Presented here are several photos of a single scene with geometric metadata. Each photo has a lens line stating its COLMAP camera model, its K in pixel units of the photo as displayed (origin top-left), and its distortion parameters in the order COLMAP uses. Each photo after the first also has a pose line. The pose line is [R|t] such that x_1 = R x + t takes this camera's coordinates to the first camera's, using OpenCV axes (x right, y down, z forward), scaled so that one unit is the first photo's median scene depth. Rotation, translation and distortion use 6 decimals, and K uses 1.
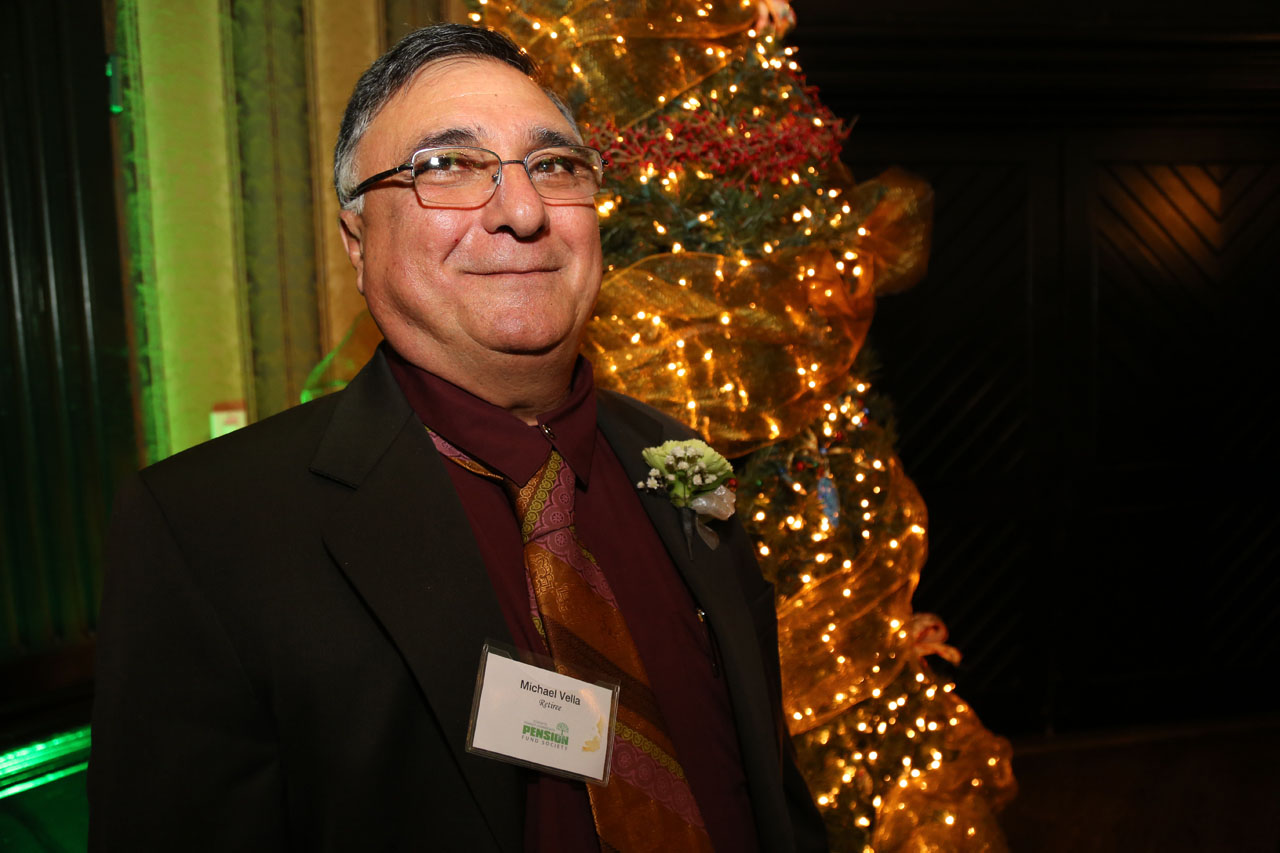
lens RADIAL K [[854.7, 0, 643.1], [0, 854.7, 430.6], [0, 0, 1]] dist [-0.118108, 0.055342]
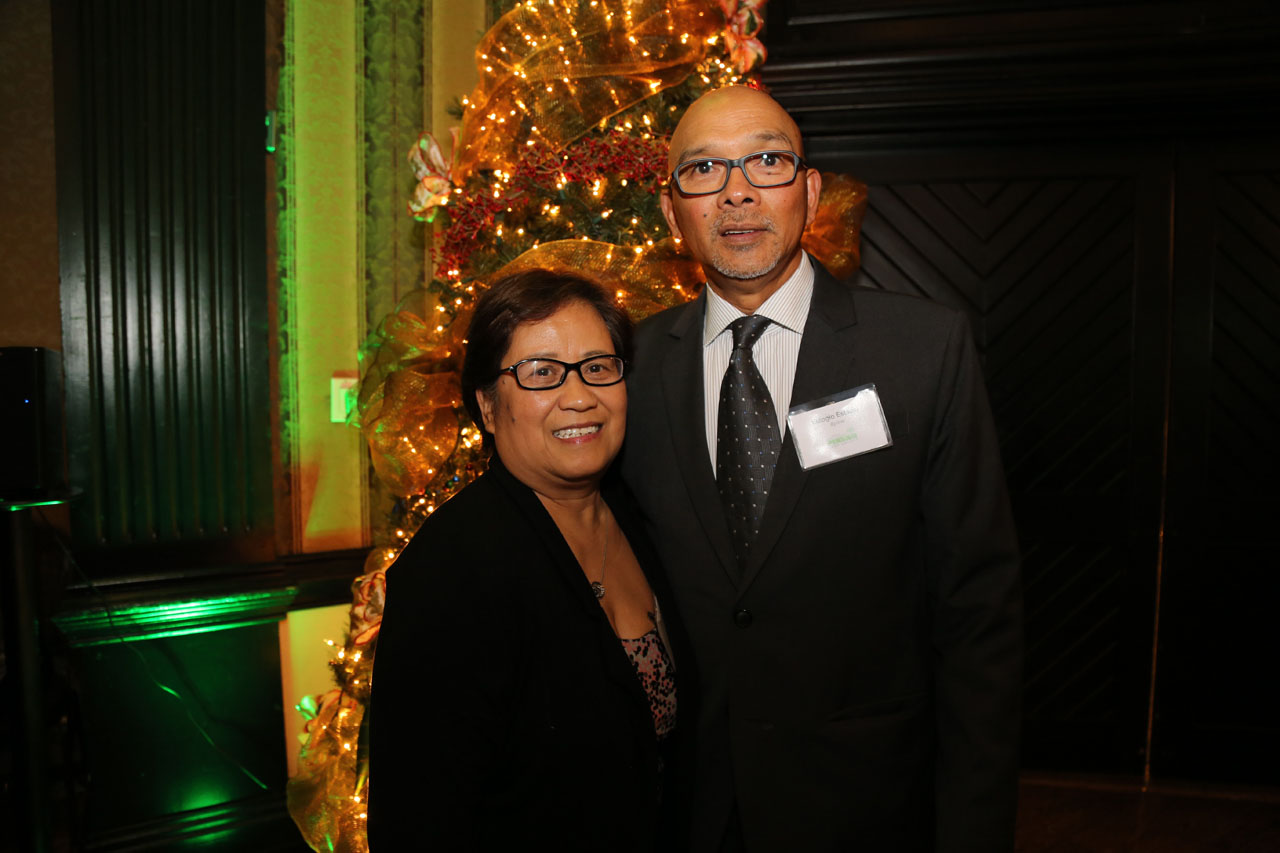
lens RADIAL K [[854.7, 0, 638.2], [0, 854.7, 435.8], [0, 0, 1]] dist [-0.118108, 0.055342]
pose [[0.958034, 0.055021, -0.281325, 0.333795], [-0.064122, 0.997671, -0.023239, 0.072513], [0.279391, 0.040302, 0.959331, -0.132668]]
